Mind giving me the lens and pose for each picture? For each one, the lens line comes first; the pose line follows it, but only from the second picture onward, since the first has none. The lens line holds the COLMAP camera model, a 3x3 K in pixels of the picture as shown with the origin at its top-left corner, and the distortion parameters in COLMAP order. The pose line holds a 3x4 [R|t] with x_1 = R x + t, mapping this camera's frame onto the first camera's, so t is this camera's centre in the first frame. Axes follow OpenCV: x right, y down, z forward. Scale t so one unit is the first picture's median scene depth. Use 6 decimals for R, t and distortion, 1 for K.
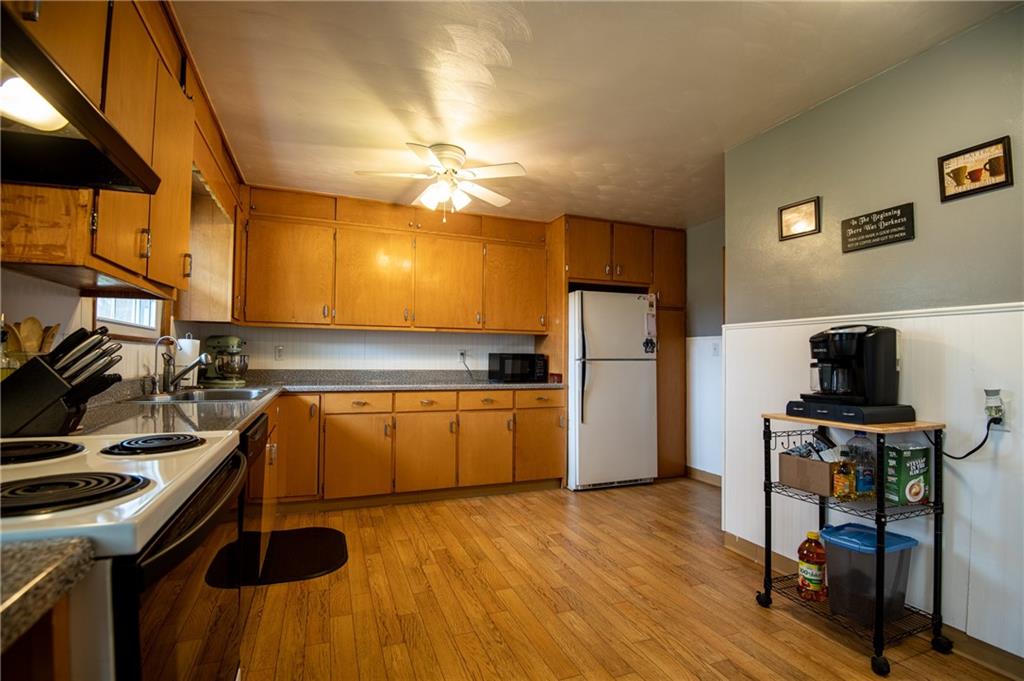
lens RADIAL K [[480.7, 0, 517.8], [0, 480.7, 353.8], [0, 0, 1]] dist [-0.000950, -0.029656]
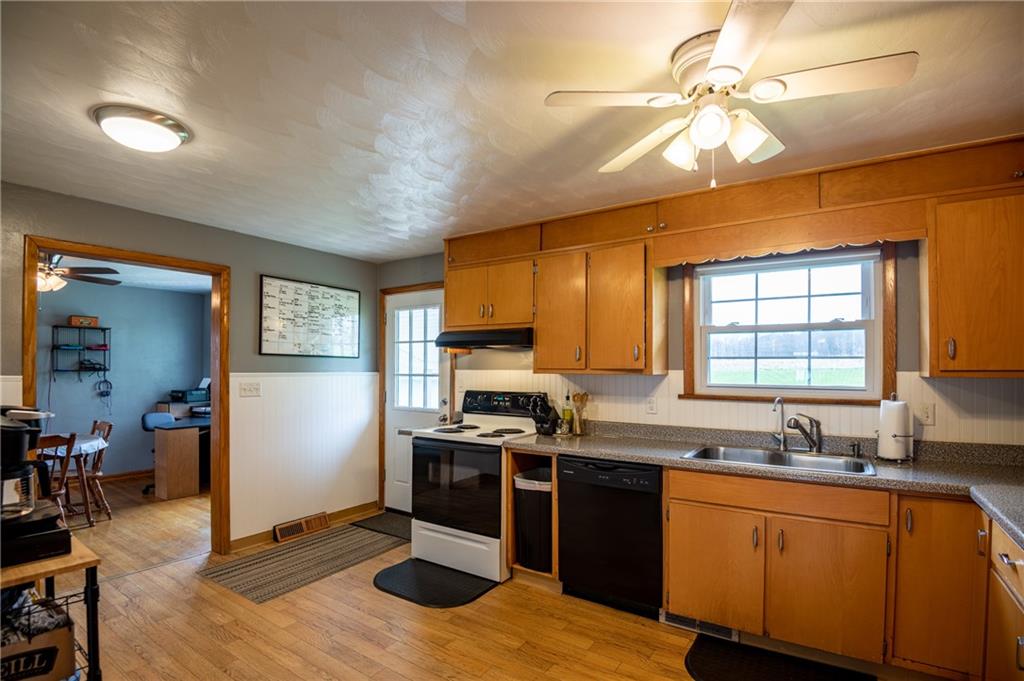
lens RADIAL K [[490.4, 0, 508.1], [0, 490.4, 367.1], [0, 0, 1]] dist [-0.000242, 0.000104]
pose [[-0.825566, -0.005749, -0.564277, 0.270924], [-0.001649, 0.999968, -0.007776, -0.067066], [0.564304, -0.005490, -0.825549, 1.081844]]
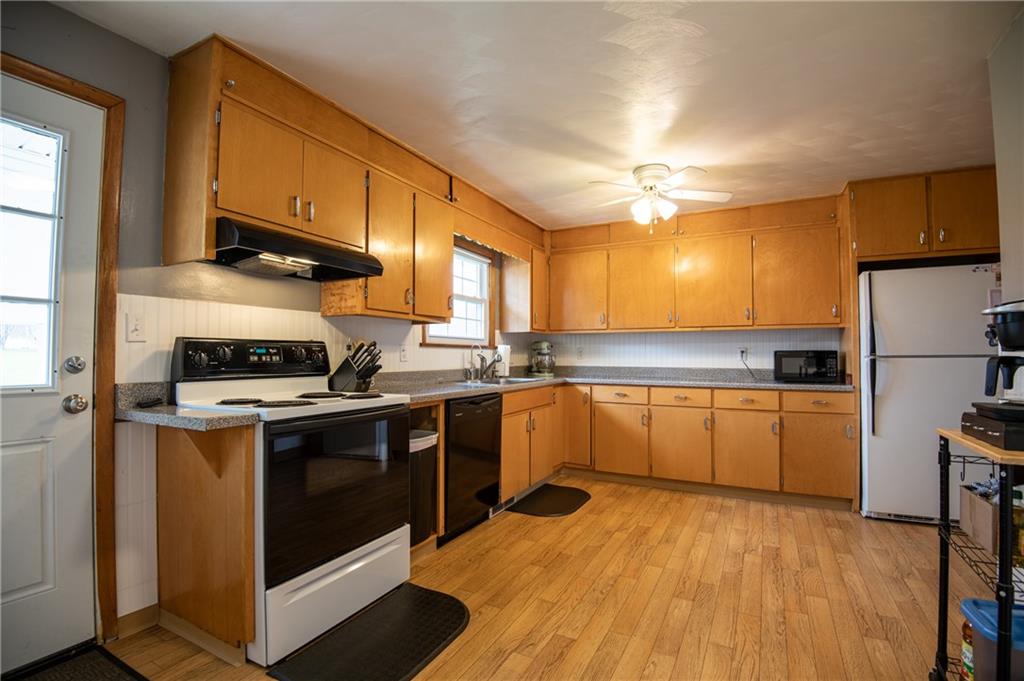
lens RADIAL K [[480.7, 0, 517.8], [0, 480.7, 353.8], [0, 0, 1]] dist [-0.000950, -0.029656]
pose [[0.654851, -0.012607, -0.755653, 0.389631], [0.012498, 0.999905, -0.005851, 0.005095], [0.755655, -0.005613, 0.654946, 0.031632]]
